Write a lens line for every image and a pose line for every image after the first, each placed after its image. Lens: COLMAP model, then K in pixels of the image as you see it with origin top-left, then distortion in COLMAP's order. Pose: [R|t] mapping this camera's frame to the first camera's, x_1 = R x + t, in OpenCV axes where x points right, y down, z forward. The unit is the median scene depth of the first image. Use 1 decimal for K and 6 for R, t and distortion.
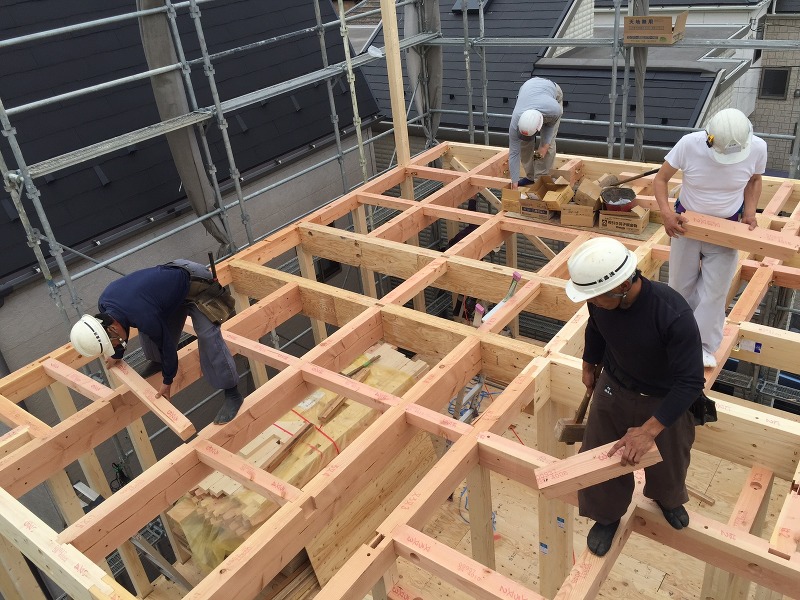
lens RADIAL K [[688.5, 0, 399.5], [0, 688.5, 299.7], [0, 0, 1]] dist [0.041708, 0.003244]
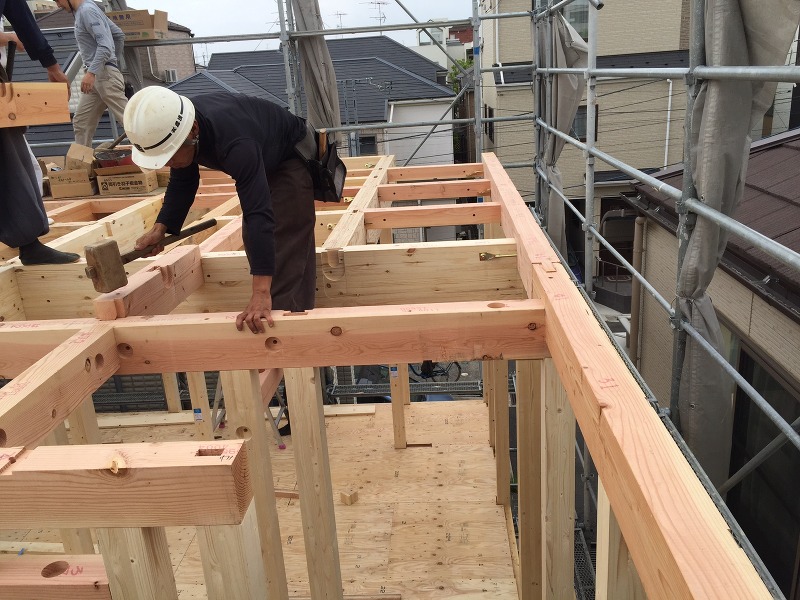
lens RADIAL K [[688.5, 0, 399.6], [0, 688.5, 300.4], [0, 0, 1]] dist [0.041708, 0.003244]
pose [[0.831245, -0.124732, 0.541732, 0.116341], [0.253253, 0.952472, -0.169293, 0.256446], [-0.494868, 0.277919, 0.823326, 0.154457]]
